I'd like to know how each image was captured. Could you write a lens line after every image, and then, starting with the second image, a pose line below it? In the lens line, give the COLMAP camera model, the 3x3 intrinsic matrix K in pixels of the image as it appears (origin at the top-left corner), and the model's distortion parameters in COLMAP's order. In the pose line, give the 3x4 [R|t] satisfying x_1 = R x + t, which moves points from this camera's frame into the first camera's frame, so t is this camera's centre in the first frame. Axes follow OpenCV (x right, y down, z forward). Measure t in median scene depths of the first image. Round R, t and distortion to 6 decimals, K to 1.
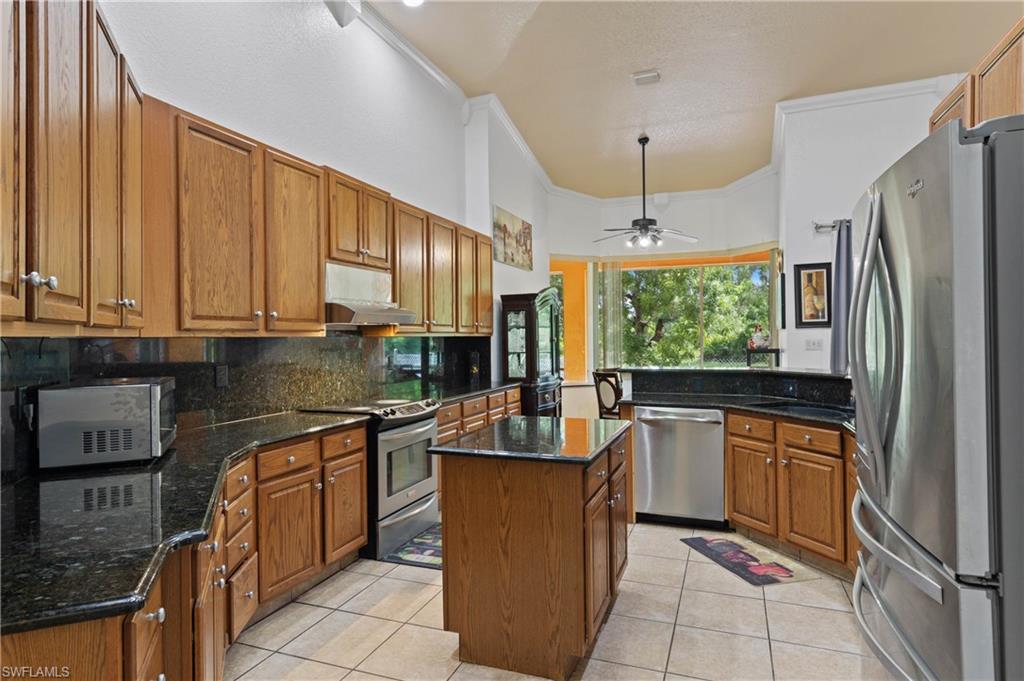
lens RADIAL K [[567.4, 0, 510.5], [0, 567.4, 338.1], [0, 0, 1]] dist [-0.005584, 0.000353]
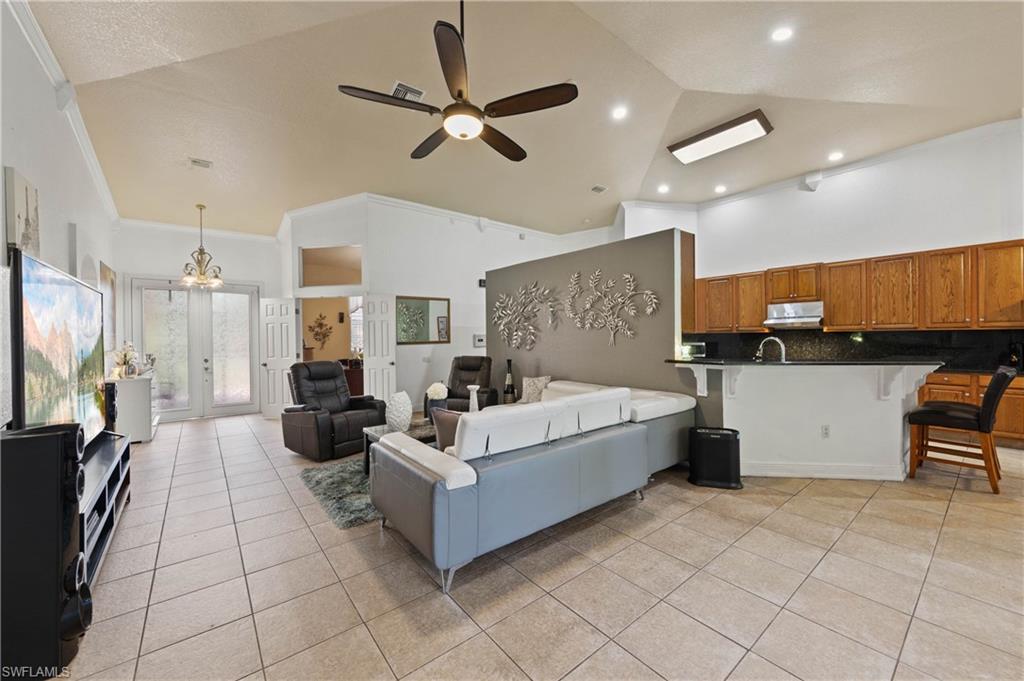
lens RADIAL K [[394.8, 0, 511.6], [0, 394.8, 337.7], [0, 0, 1]] dist [0.003215, 0.000121]
pose [[-0.503976, 0.017623, -0.863538, 2.230755], [0.013551, 0.999830, 0.012496, -0.018393], [0.863611, -0.005404, -0.504129, 1.035010]]
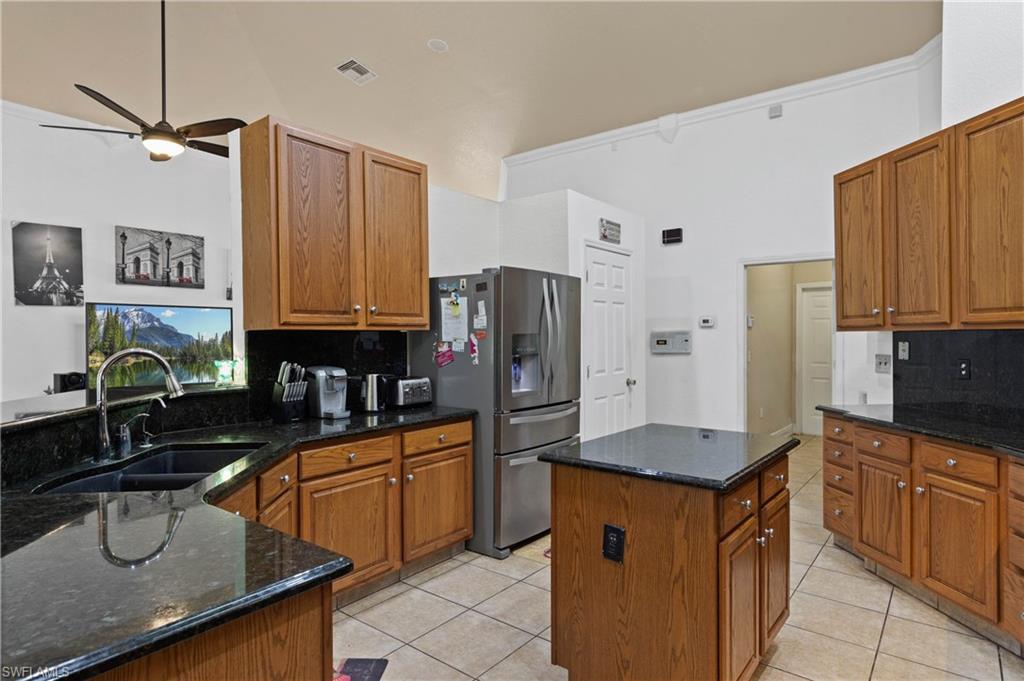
lens RADIAL K [[567.4, 0, 511.8], [0, 567.4, 337.2], [0, 0, 1]] dist [-0.005584, 0.000353]
pose [[-0.955062, 0.011800, 0.296171, 0.030135], [0.012257, 0.999925, -0.000313, 0.002301], [-0.296153, 0.003331, -0.955135, 1.645371]]
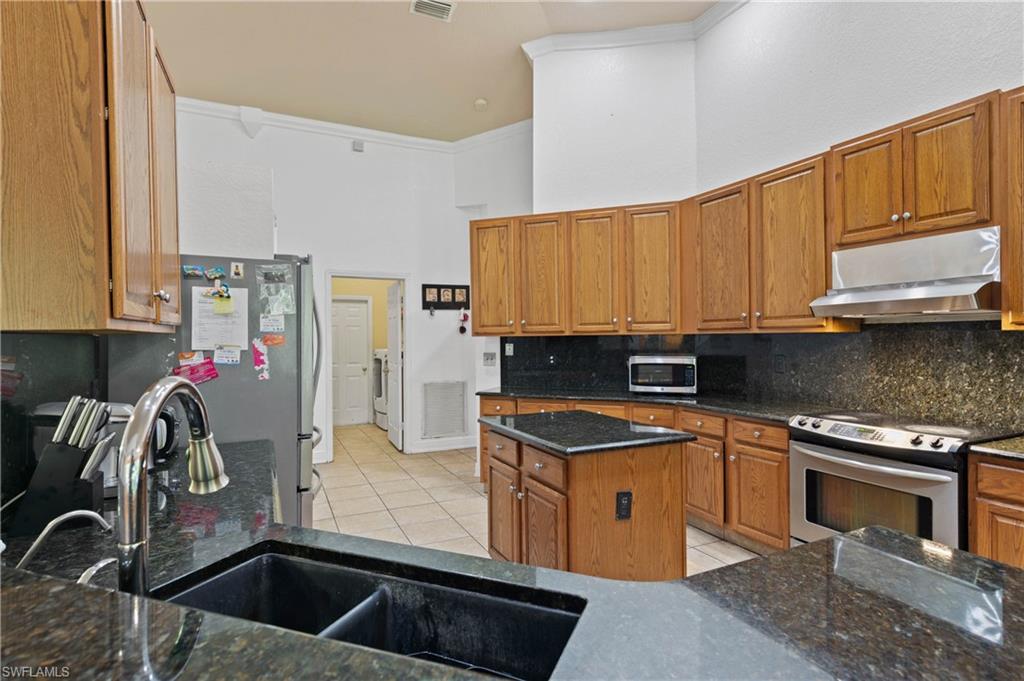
lens RADIAL K [[513.1, 0, 515.9], [0, 513.1, 339.0], [0, 0, 1]] dist [0.006422, -0.000583]
pose [[-0.684481, 0.016953, -0.728834, 0.739182], [0.014485, 0.999848, 0.009652, -0.007363], [0.728887, -0.003951, -0.684622, 1.386091]]
